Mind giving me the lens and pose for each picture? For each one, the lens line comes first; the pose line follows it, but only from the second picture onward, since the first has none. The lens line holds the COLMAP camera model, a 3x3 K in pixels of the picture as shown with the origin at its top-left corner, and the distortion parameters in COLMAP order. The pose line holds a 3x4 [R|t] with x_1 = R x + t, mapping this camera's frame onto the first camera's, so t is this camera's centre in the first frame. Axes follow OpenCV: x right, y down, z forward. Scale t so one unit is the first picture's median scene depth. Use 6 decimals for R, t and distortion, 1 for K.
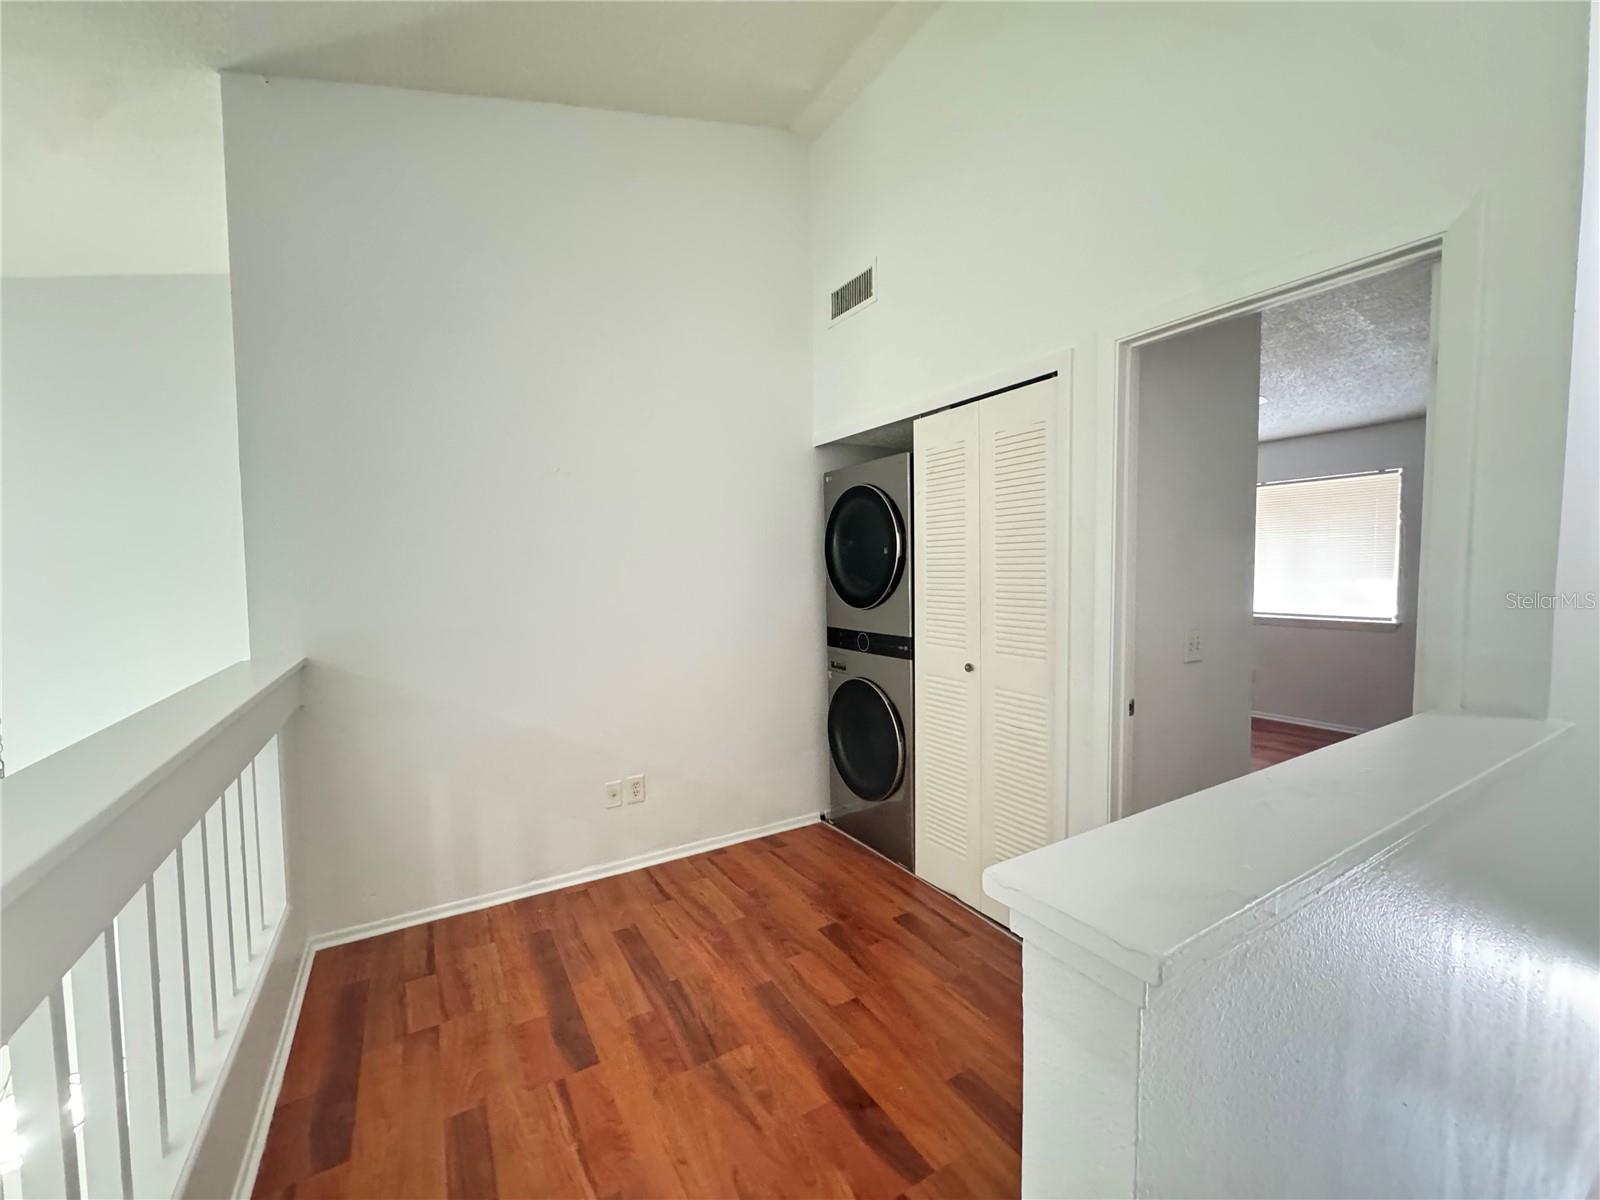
lens RADIAL K [[637.1, 0, 800.0], [0, 637.1, 600.0], [0, 0, 1]] dist [-0.002408, -0.000312]
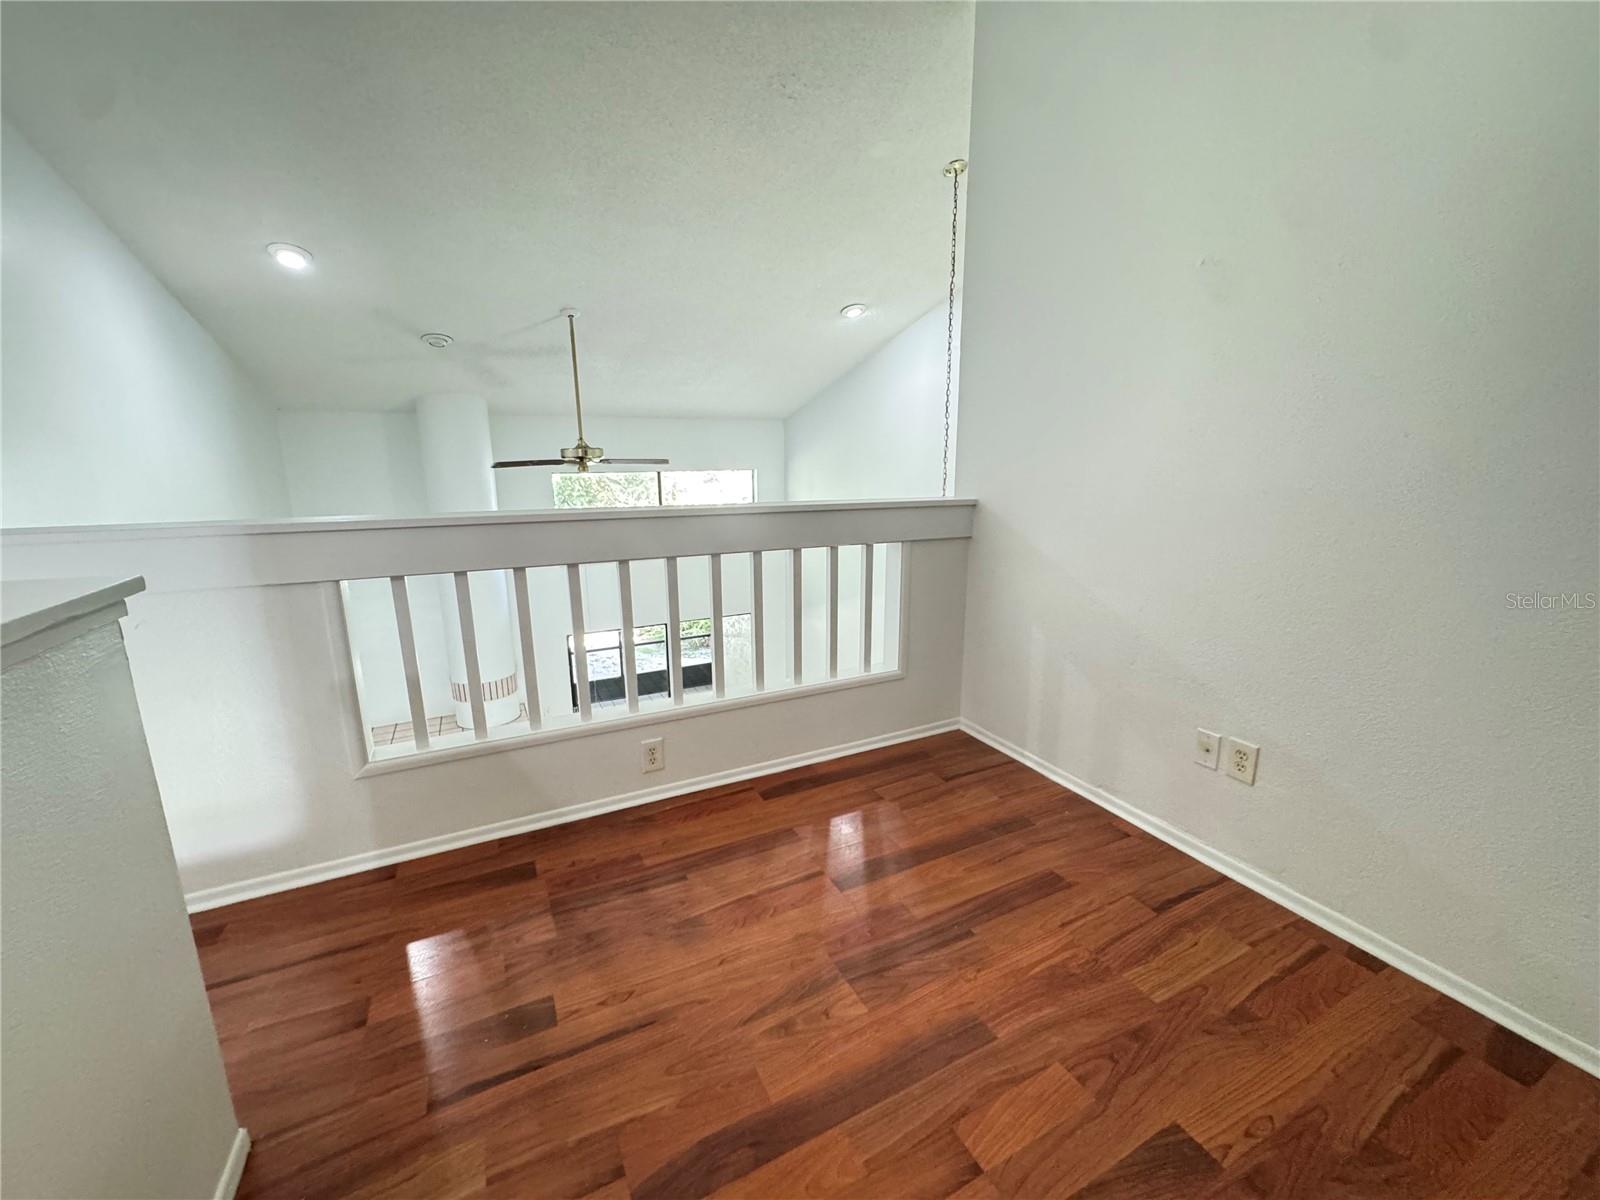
lens RADIAL K [[637.1, 0, 800.0], [0, 637.1, 600.0], [0, 0, 1]] dist [-0.002408, -0.000312]
pose [[-0.074229, 0.225771, -0.971348, 0.408916], [-0.046655, 0.972183, 0.229530, 0.012589], [0.996149, 0.062356, -0.061631, 0.652079]]
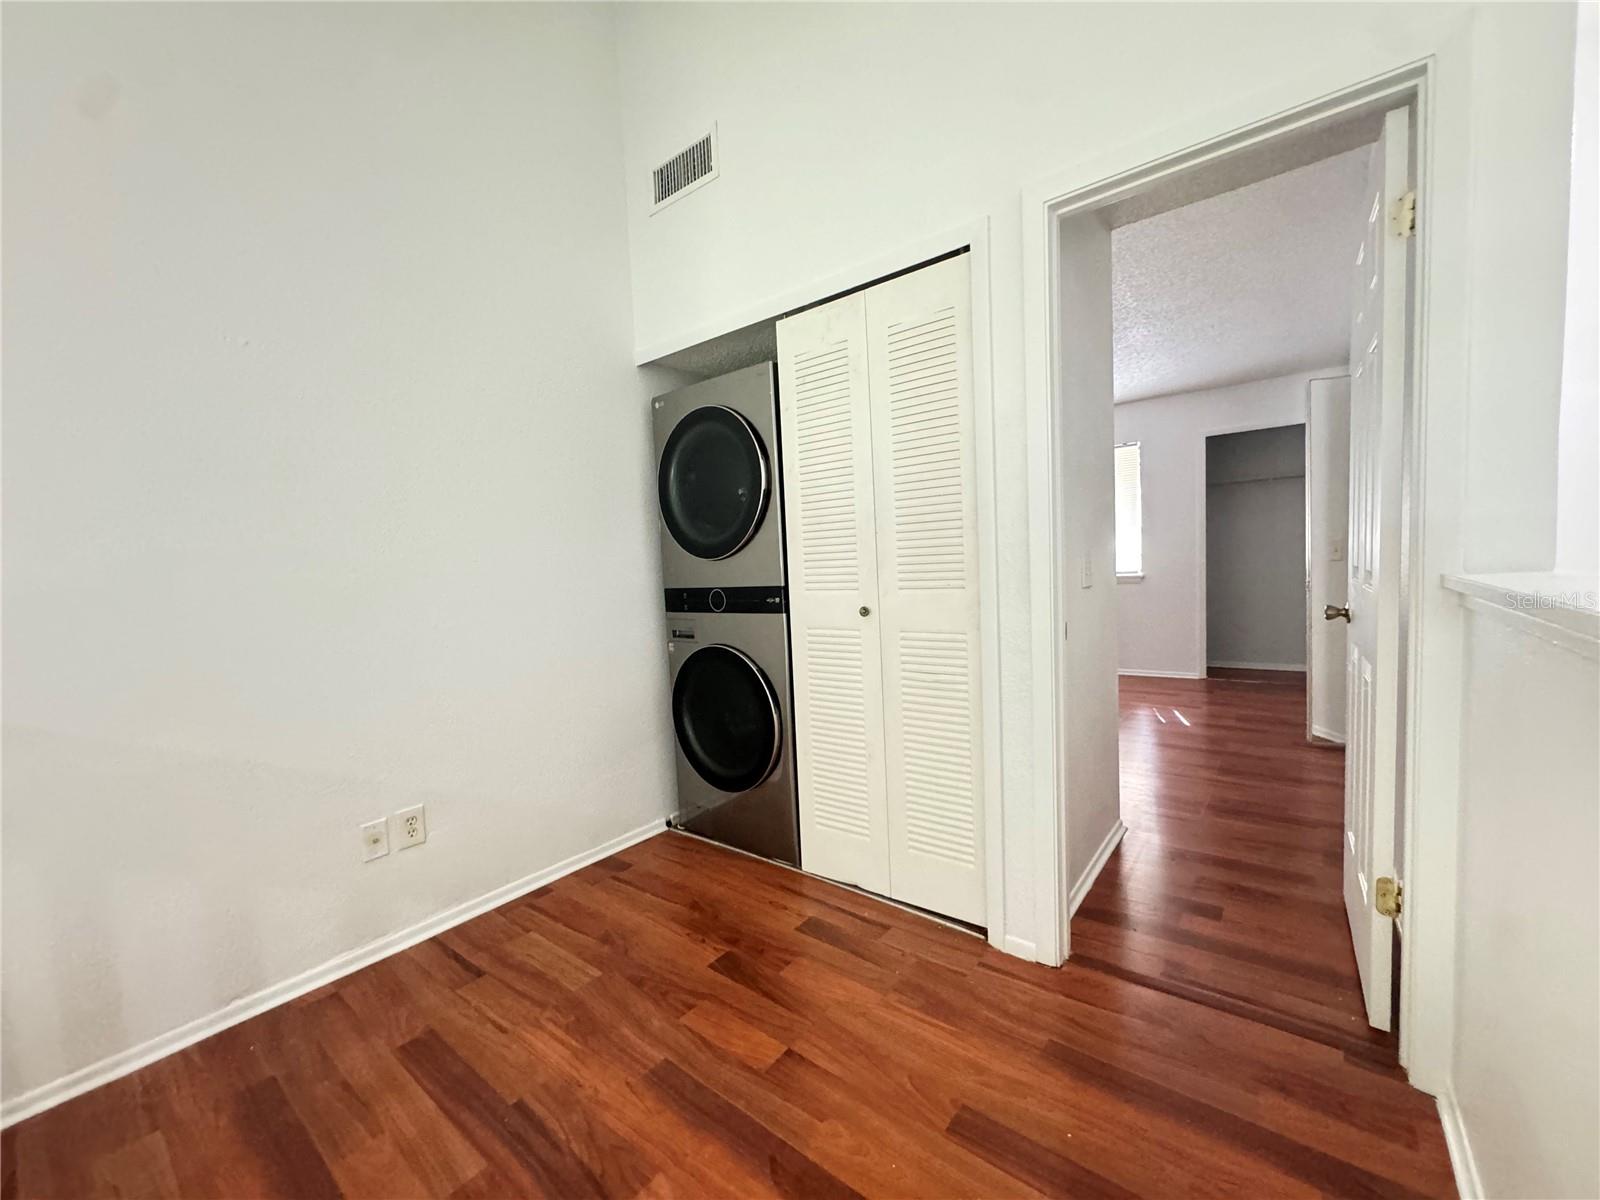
lens RADIAL K [[637.1, 0, 800.0], [0, 637.1, 600.0], [0, 0, 1]] dist [-0.002408, -0.000312]
pose [[0.936337, -0.050587, 0.347440, -0.101105], [0.051398, 0.998655, 0.006888, 0.077122], [-0.347321, 0.011408, 0.937677, 0.229557]]
